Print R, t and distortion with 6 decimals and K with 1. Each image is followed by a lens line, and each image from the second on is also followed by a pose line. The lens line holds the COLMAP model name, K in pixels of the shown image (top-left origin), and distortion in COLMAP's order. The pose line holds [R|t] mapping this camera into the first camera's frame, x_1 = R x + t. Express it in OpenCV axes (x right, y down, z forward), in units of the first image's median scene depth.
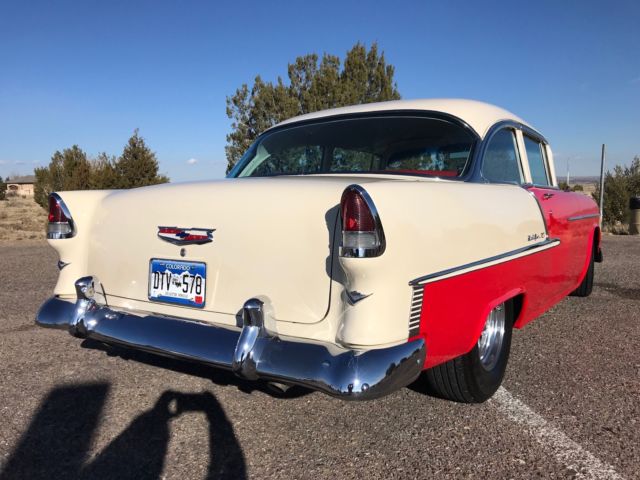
lens RADIAL K [[529.1, 0, 324.0], [0, 529.1, 254.8], [0, 0, 1]] dist [0.012249, -0.003394]
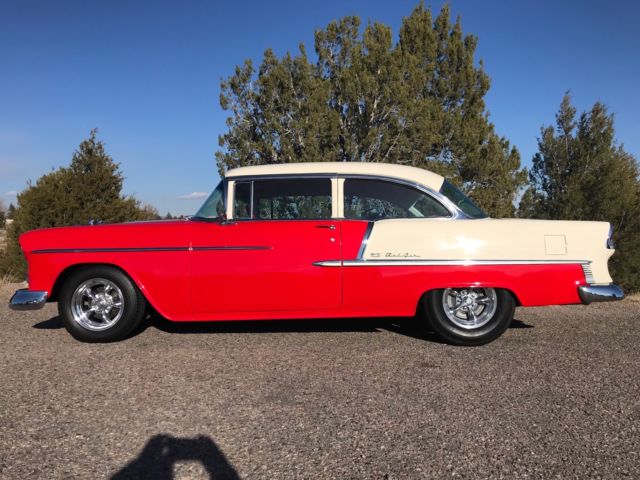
lens RADIAL K [[529.1, 0, 313.6], [0, 529.1, 236.5], [0, 0, 1]] dist [0.012249, -0.003394]
pose [[0.998791, 0.023774, -0.043021, -0.035323], [-0.028105, 0.994277, -0.103065, -0.037472], [0.040324, 0.104149, 0.993744, 0.372701]]
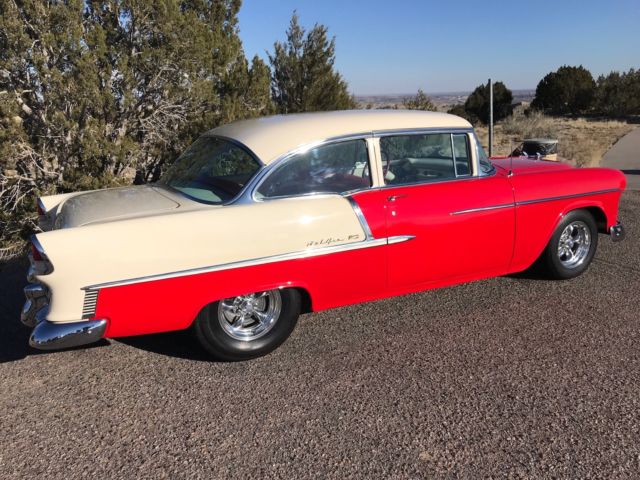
lens RADIAL K [[529.1, 0, 317.0], [0, 529.1, 240.3], [0, 0, 1]] dist [0.012249, -0.003394]
pose [[0.815619, -0.154572, 0.557560, -0.187605], [0.090157, 0.985836, 0.141418, -0.086634], [-0.571522, -0.065075, 0.818003, 0.395584]]
